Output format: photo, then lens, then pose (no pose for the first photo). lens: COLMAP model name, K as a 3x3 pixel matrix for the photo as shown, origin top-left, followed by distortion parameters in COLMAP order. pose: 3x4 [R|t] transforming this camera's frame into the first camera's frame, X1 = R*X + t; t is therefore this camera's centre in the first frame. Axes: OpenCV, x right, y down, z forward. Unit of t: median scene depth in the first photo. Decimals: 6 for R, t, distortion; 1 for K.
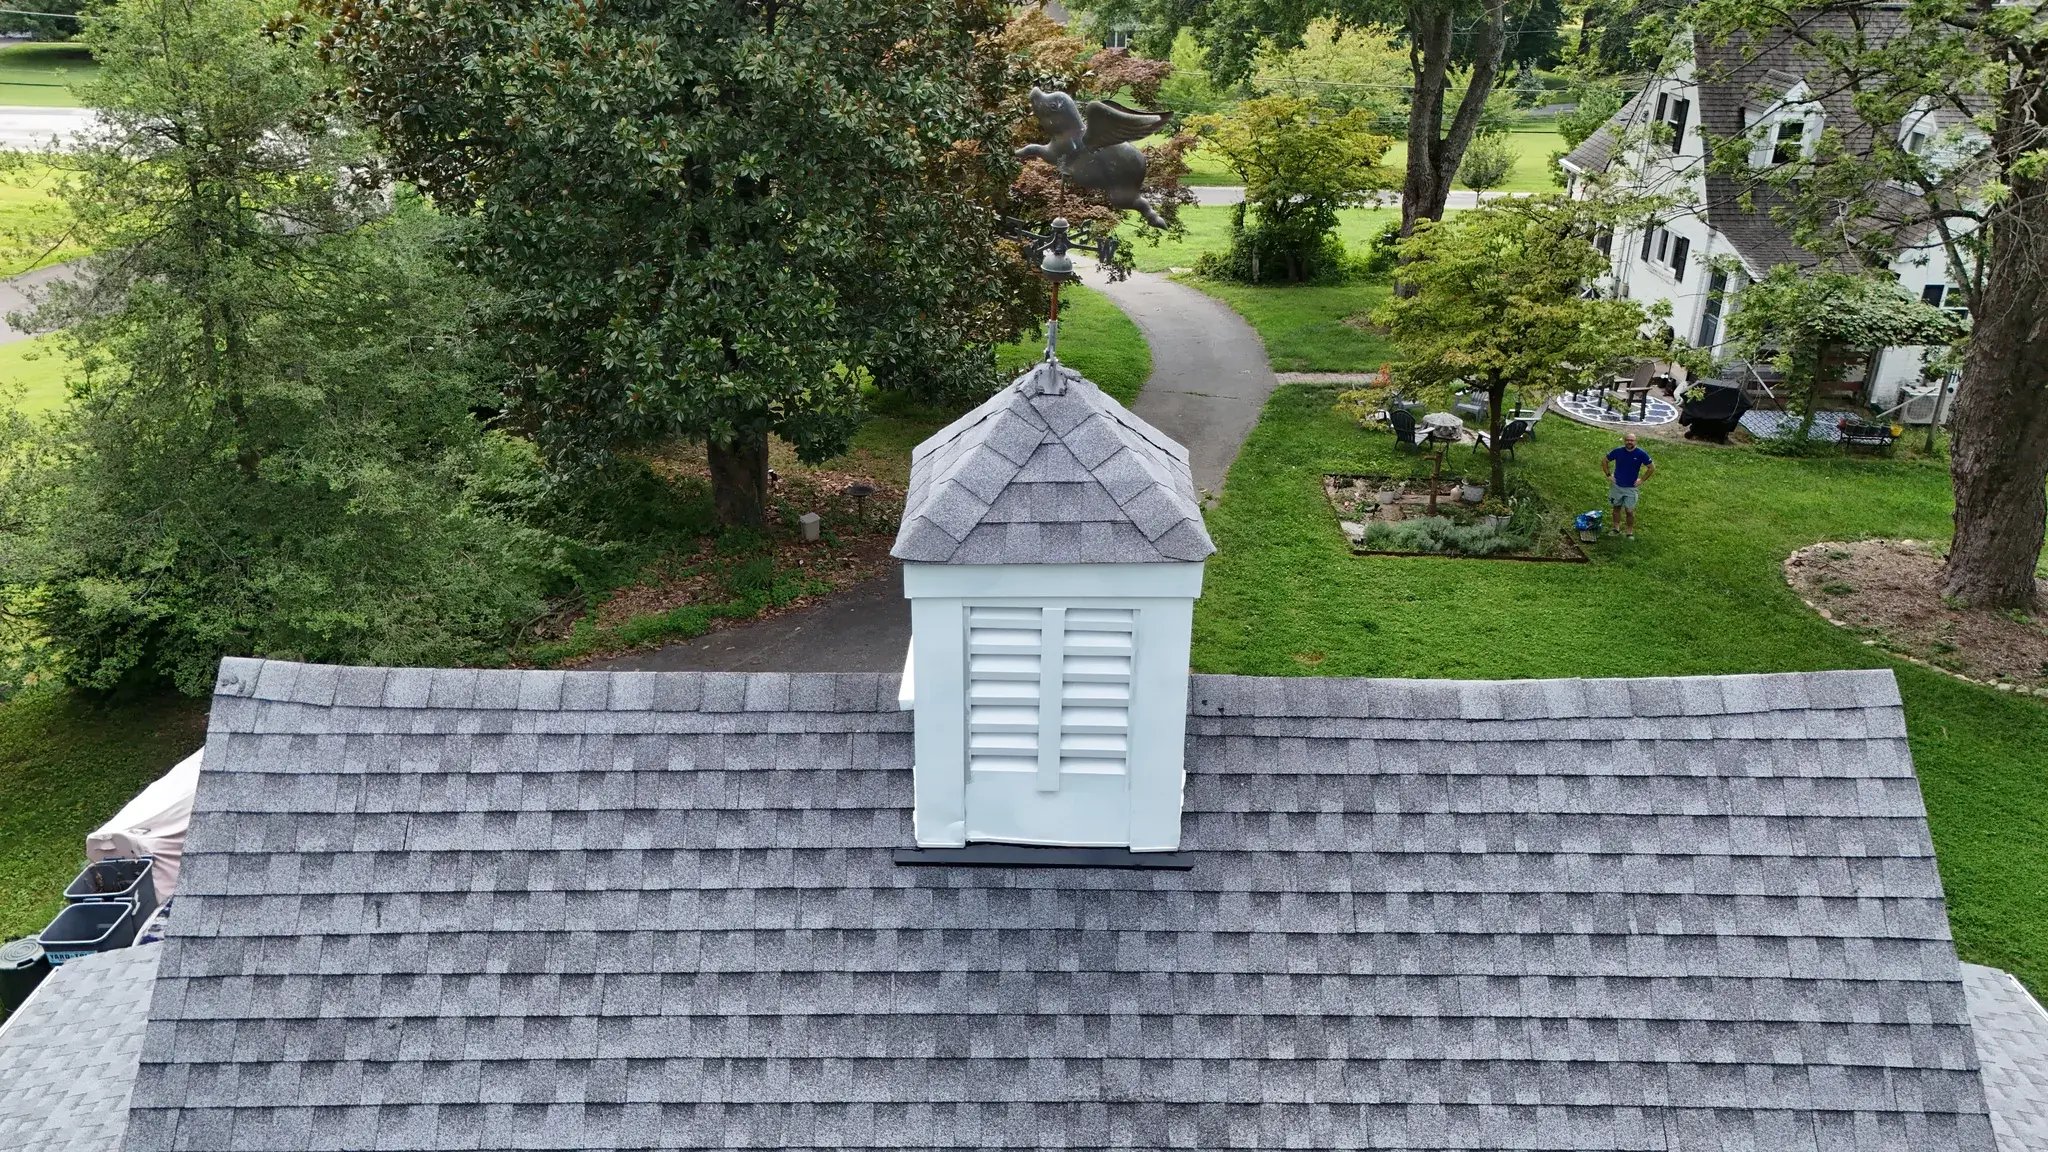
lens RADIAL K [[1523.9, 0, 1036.4], [0, 1523.9, 586.5], [0, 0, 1]] dist [0.093203, -0.101393]
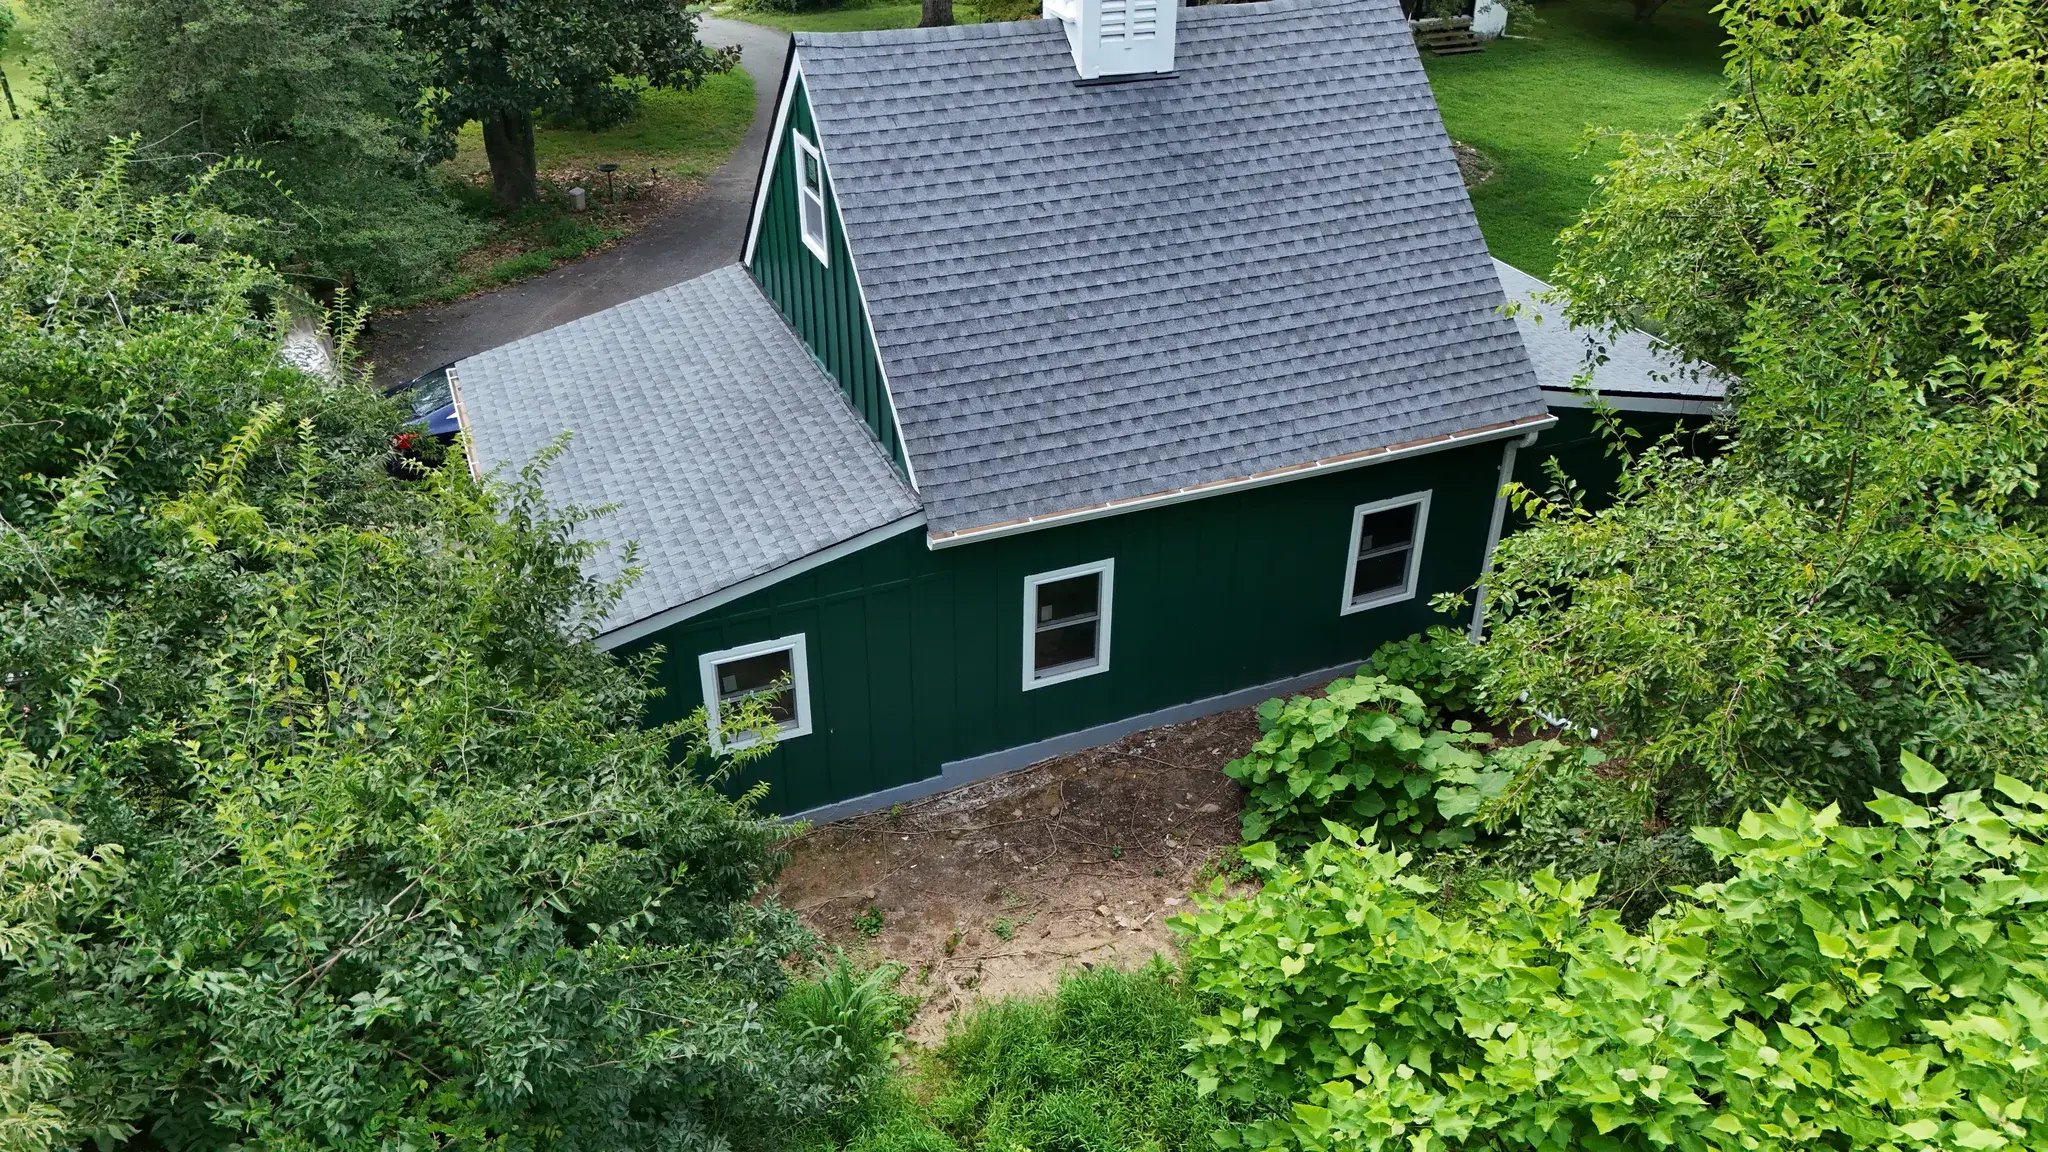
lens RADIAL K [[1523.9, 0, 1036.4], [0, 1523.9, 586.5], [0, 0, 1]] dist [0.093203, -0.101393]
pose [[0.926323, -0.202648, 0.317585, -1.153576], [0.160892, 0.975058, 0.152889, 0.600592], [-0.340646, -0.090528, 0.935823, -1.481834]]
